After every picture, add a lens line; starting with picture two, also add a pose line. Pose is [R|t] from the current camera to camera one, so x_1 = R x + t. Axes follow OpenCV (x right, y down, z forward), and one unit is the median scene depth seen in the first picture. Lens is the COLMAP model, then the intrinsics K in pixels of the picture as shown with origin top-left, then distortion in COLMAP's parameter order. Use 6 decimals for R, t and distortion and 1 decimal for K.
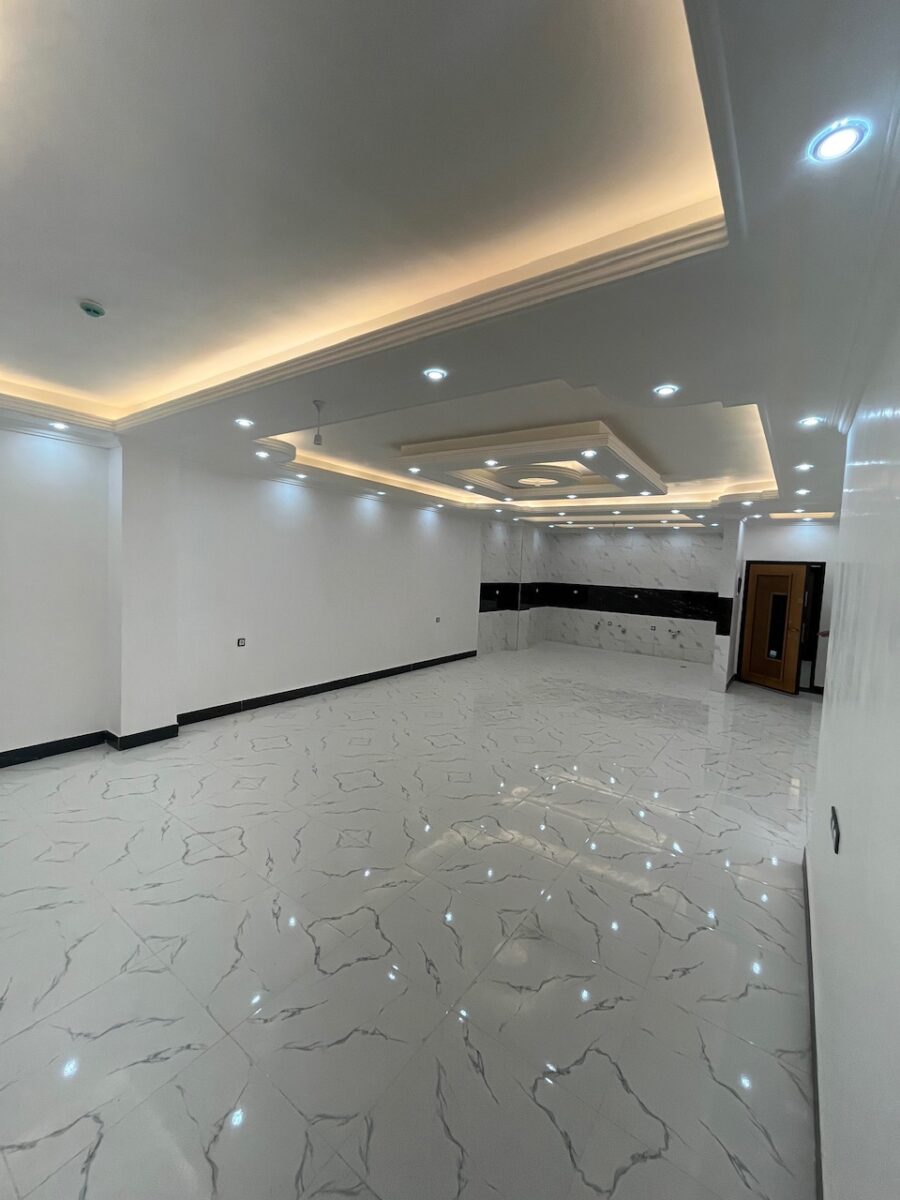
lens RADIAL K [[475.1, 0, 450.0], [0, 475.1, 600.0], [0, 0, 1]] dist [-0.001857, -0.000044]
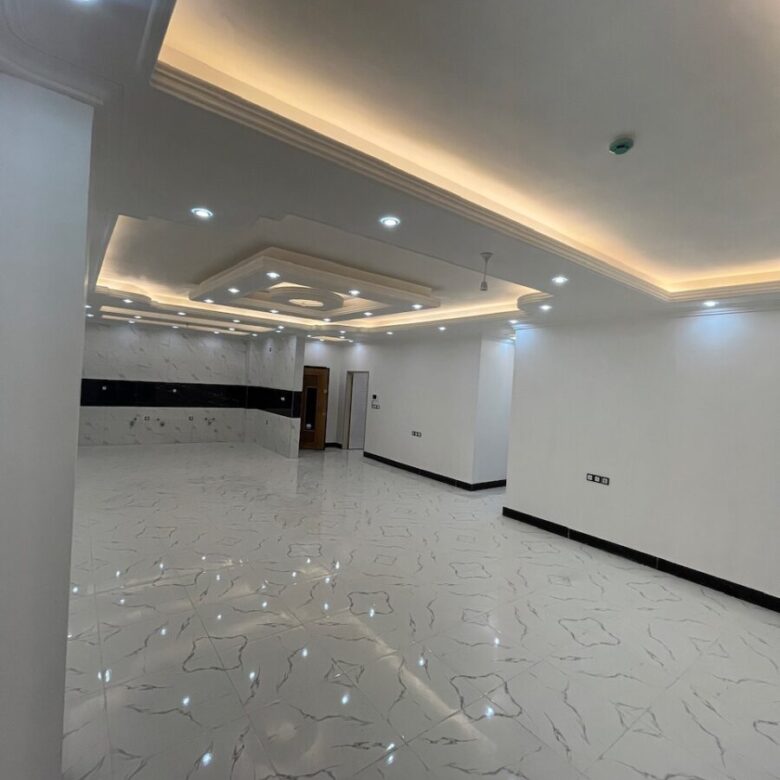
lens RADIAL K [[412.5, 0, 390.0], [0, 412.5, 390.0], [0, 0, 1]] dist [0.008836, 0.000235]
pose [[0.304508, -0.042528, 0.951560, -0.519174], [0.019842, 0.999069, 0.038301, -0.052302], [-0.952303, 0.007218, 0.305069, 0.364410]]
